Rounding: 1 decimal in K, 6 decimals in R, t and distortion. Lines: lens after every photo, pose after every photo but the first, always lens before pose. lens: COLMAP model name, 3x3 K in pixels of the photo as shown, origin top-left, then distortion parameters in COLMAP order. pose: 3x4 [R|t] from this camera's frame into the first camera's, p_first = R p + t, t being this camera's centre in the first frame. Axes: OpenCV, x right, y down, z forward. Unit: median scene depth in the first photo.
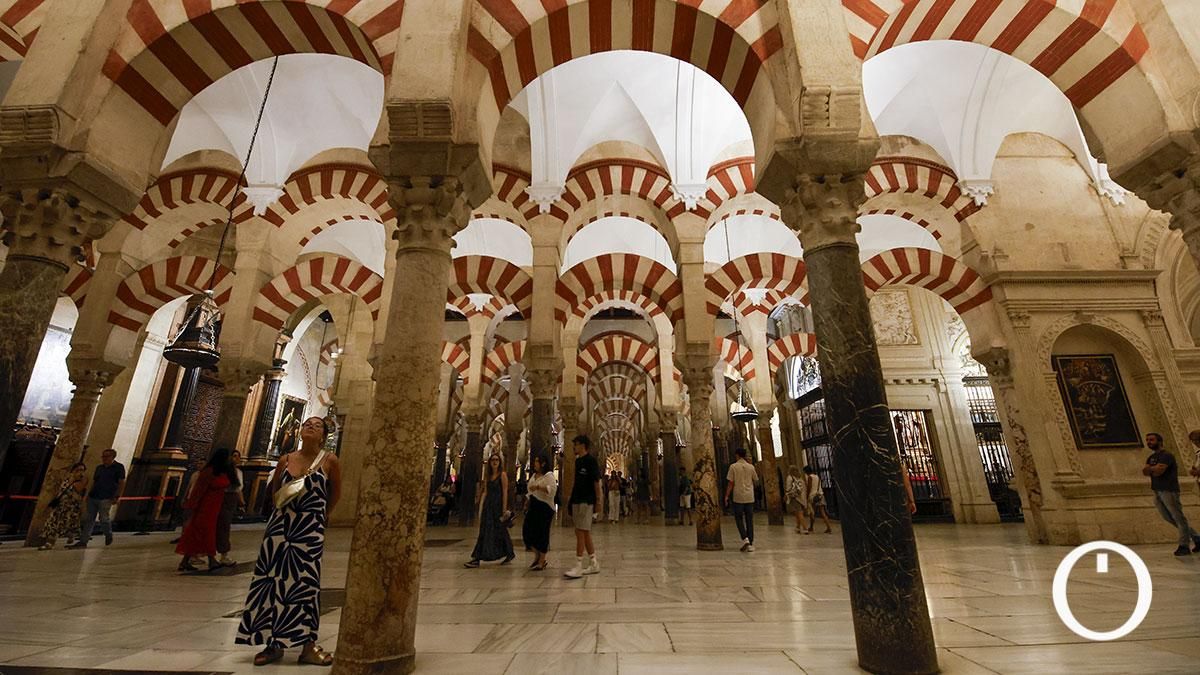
lens RADIAL K [[499.5, 0, 610.0], [0, 499.5, 335.2], [0, 0, 1]] dist [0.000459, -0.010786]
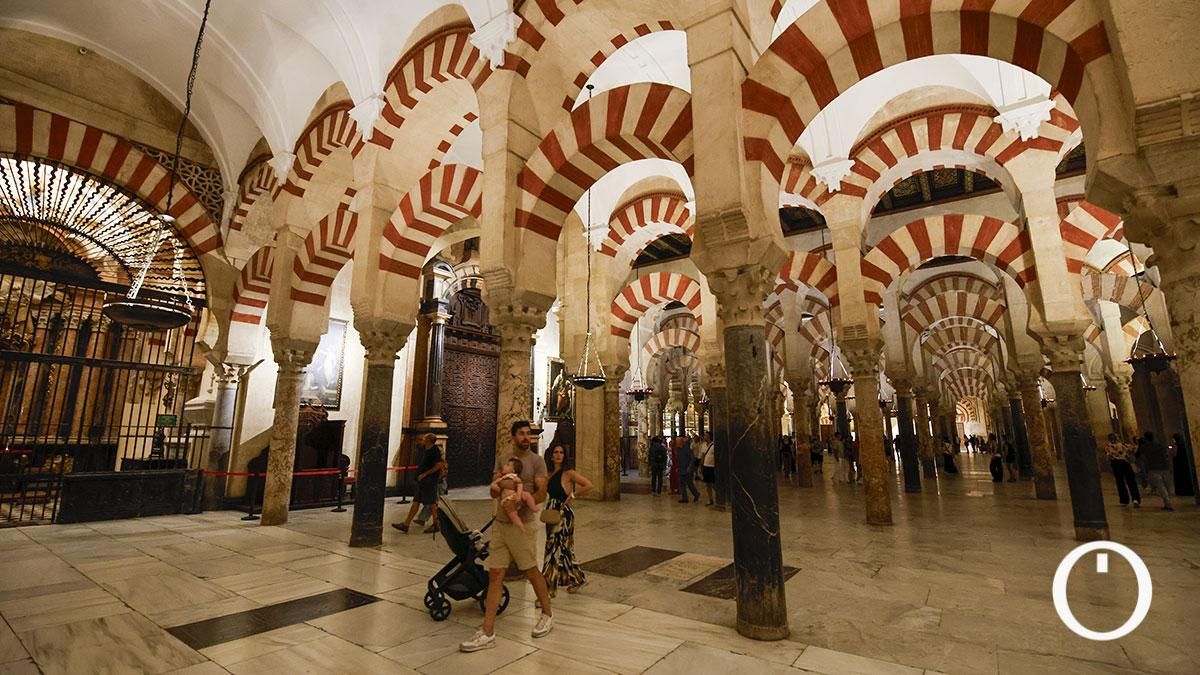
lens RADIAL K [[499.5, 0, 610.0], [0, 499.5, 335.2], [0, 0, 1]] dist [0.000459, -0.010786]
pose [[0.817950, -0.102631, -0.566061, 0.021013], [0.159662, 0.985803, 0.051975, 0.050732], [0.552690, -0.132892, 0.822723, 0.294543]]
